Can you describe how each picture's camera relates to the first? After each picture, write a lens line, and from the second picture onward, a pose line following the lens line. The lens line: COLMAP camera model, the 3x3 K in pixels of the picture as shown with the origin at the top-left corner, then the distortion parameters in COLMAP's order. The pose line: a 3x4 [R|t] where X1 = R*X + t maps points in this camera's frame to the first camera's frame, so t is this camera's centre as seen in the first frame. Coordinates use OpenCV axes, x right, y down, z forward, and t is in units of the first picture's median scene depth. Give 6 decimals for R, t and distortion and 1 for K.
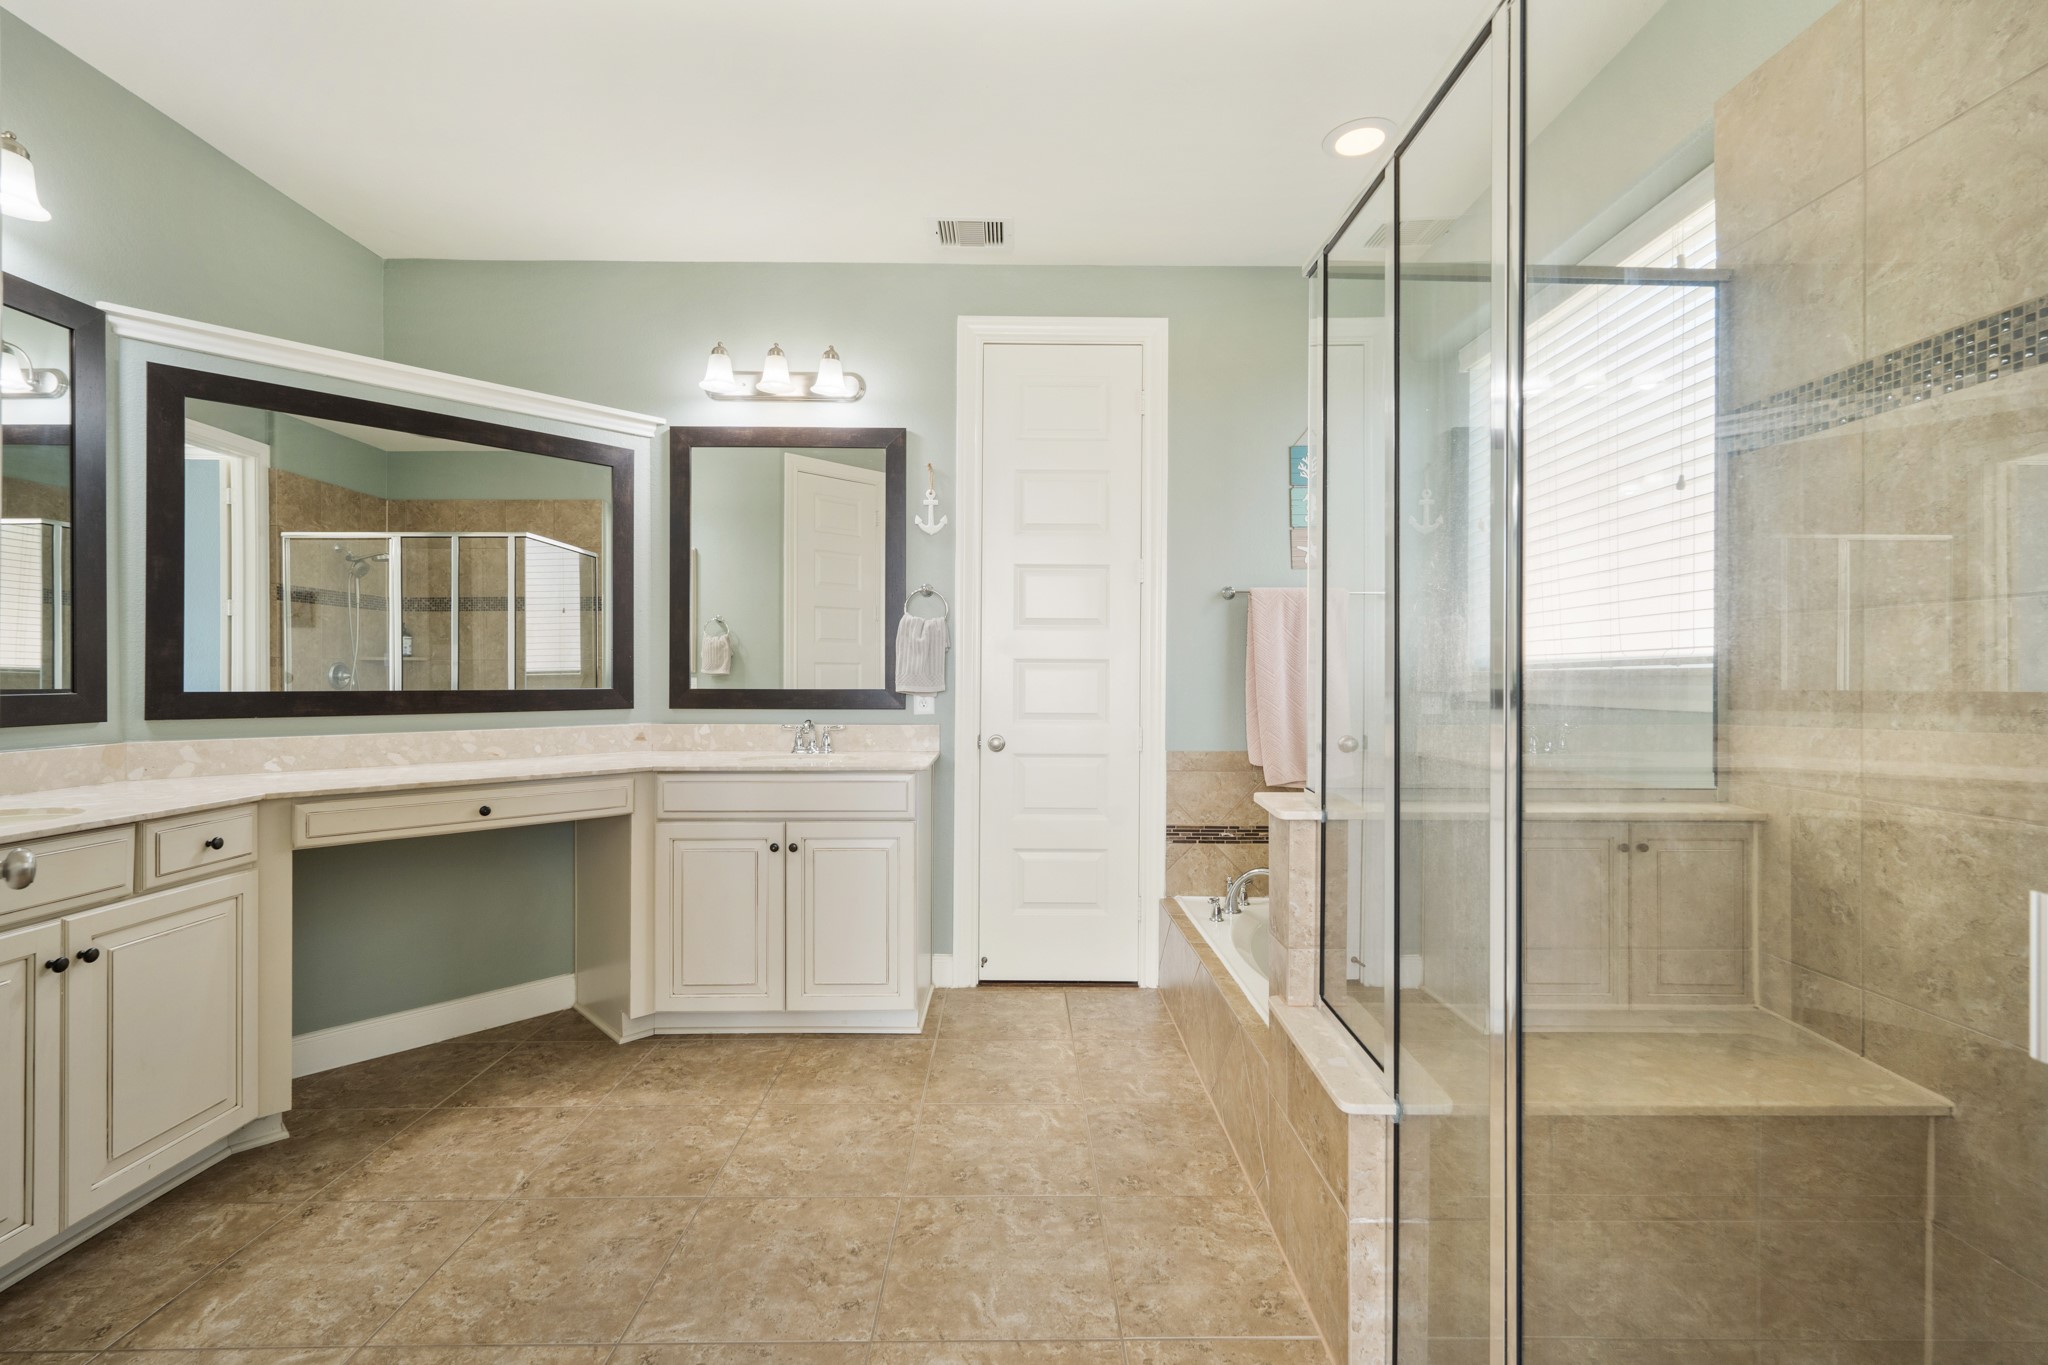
lens RADIAL K [[914.0, 0, 1032.1], [0, 914.0, 673.8], [0, 0, 1]] dist [0.008619, -0.002955]
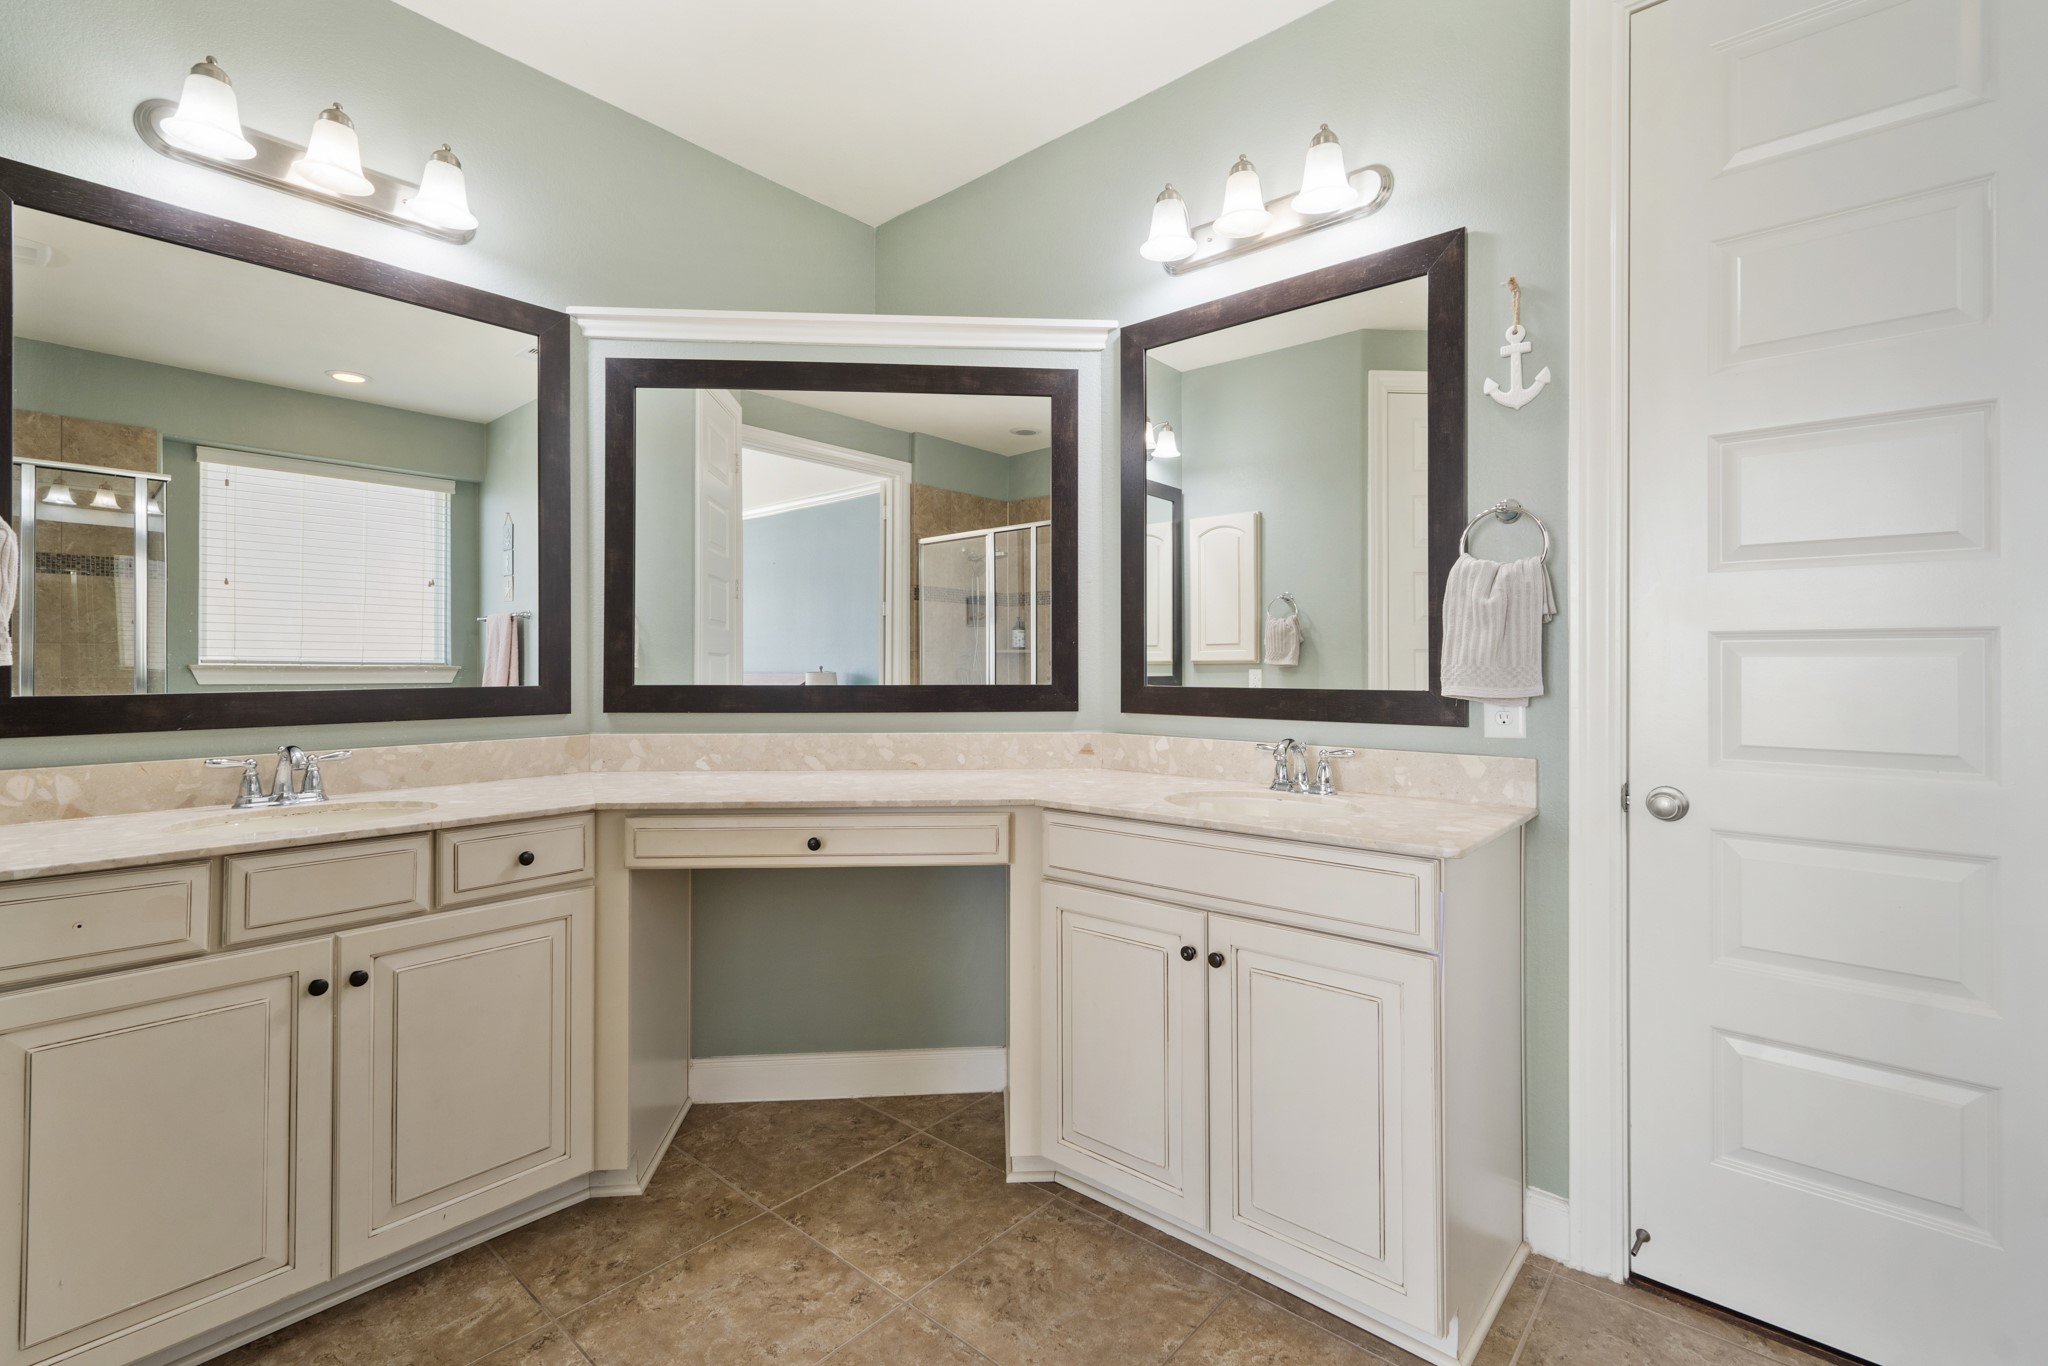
lens RADIAL K [[914.0, 0, 1023.1], [0, 914.0, 657.9], [0, 0, 1]] dist [0.008619, -0.002955]
pose [[0.741448, -0.007866, -0.670965, 0.043099], [0.003195, 0.999961, -0.008192, 0.000022], [0.671003, 0.003930, 0.741444, 0.474834]]
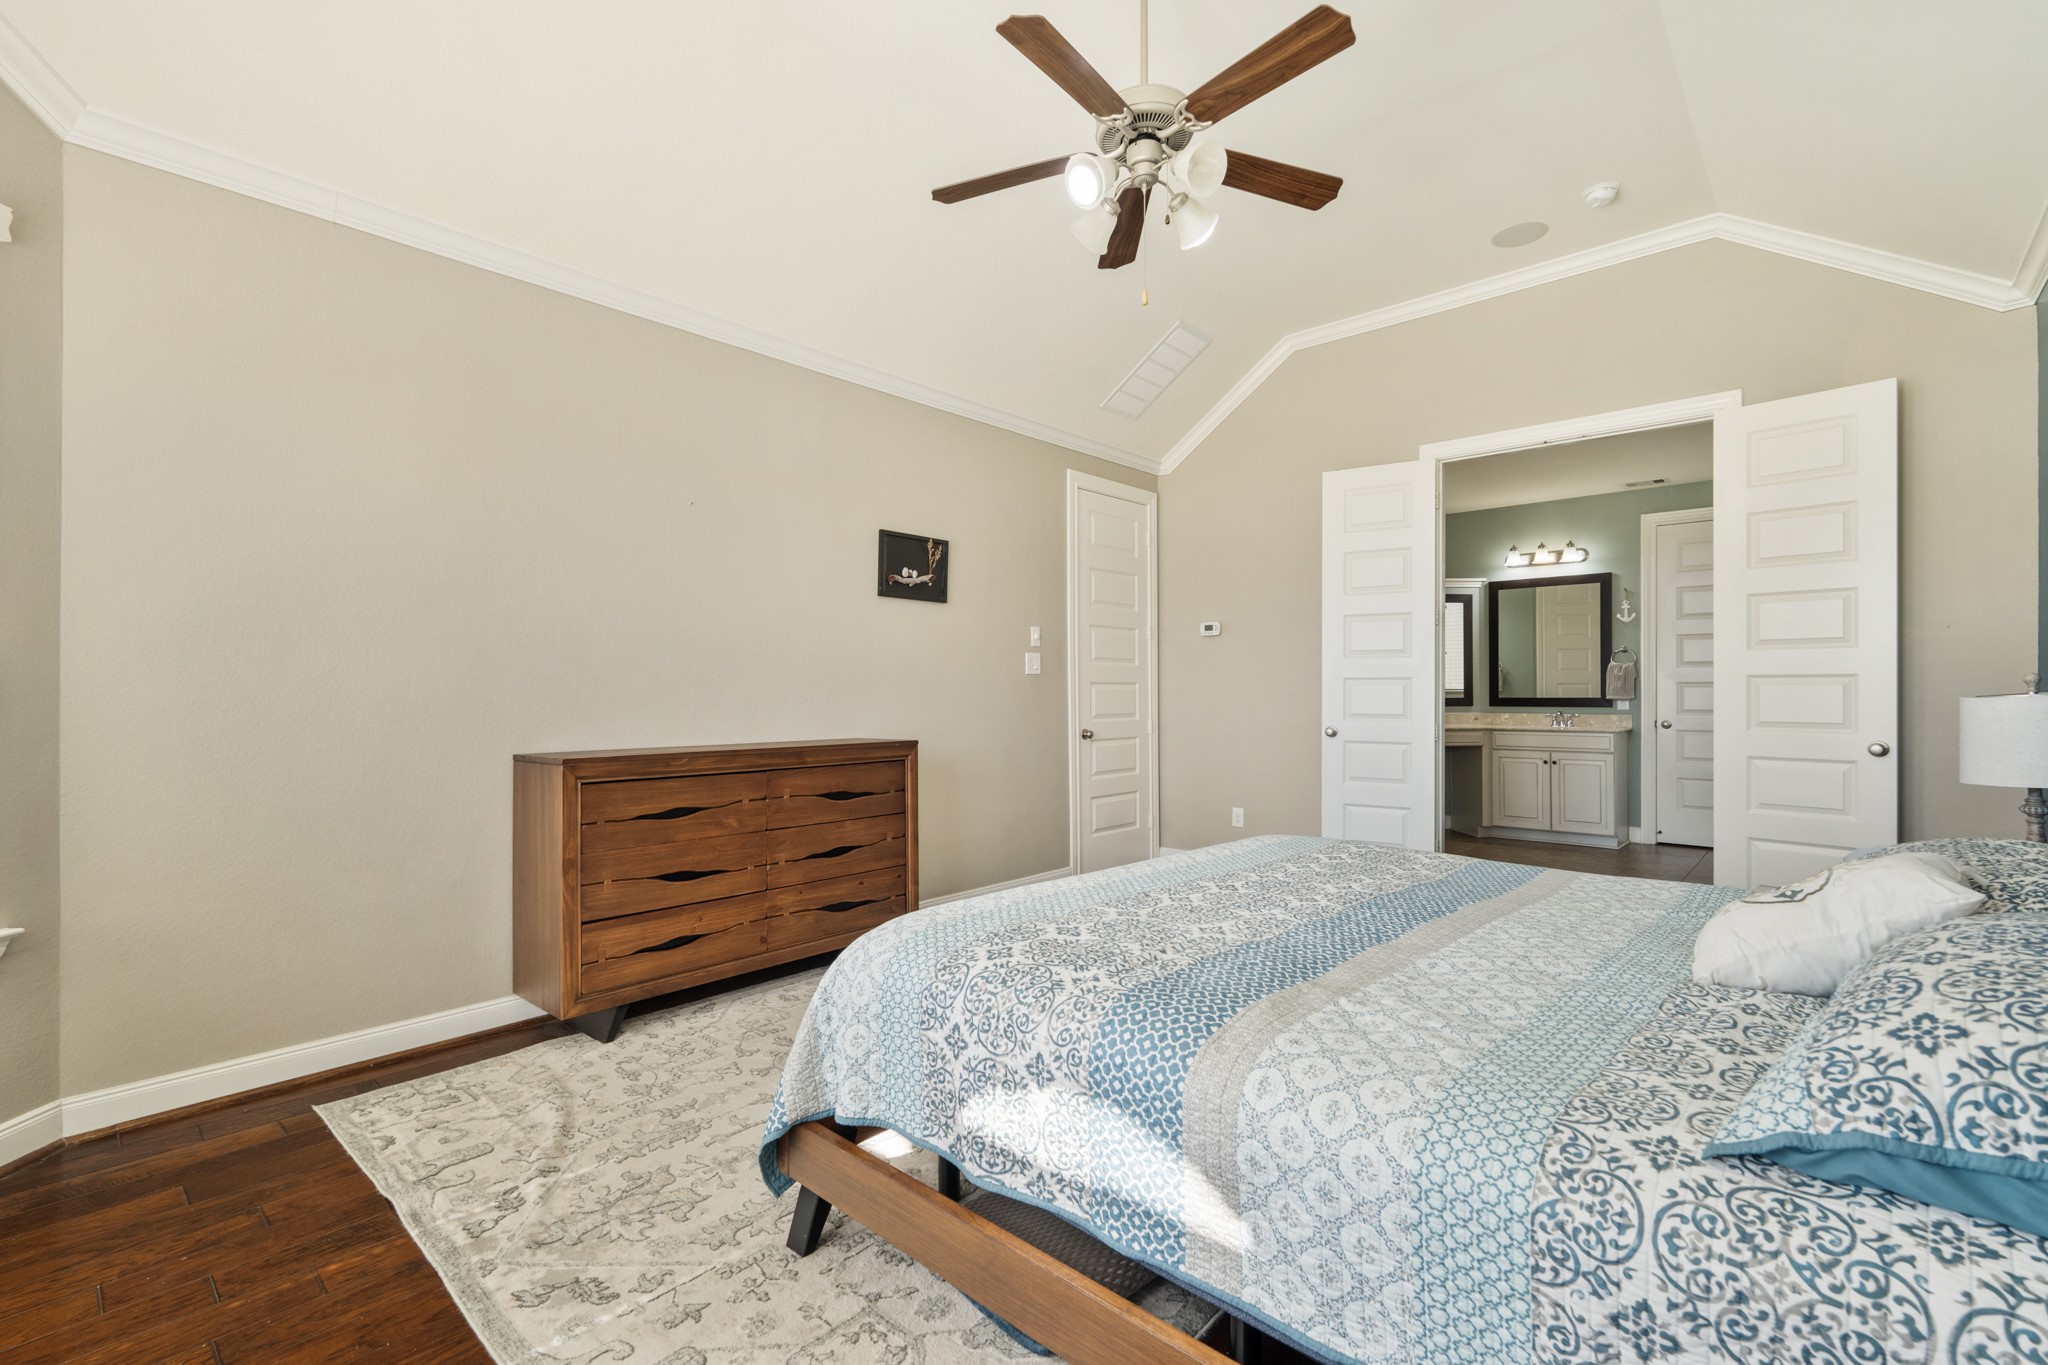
lens RADIAL K [[914.0, 0, 1014.8], [0, 914.0, 687.0], [0, 0, 1]] dist [0.008619, -0.002955]
pose [[0.734721, -0.005946, -0.678343, 0.329567], [0.004808, 0.999982, -0.003557, -0.007289], [0.678352, -0.000648, 0.734737, -1.722679]]
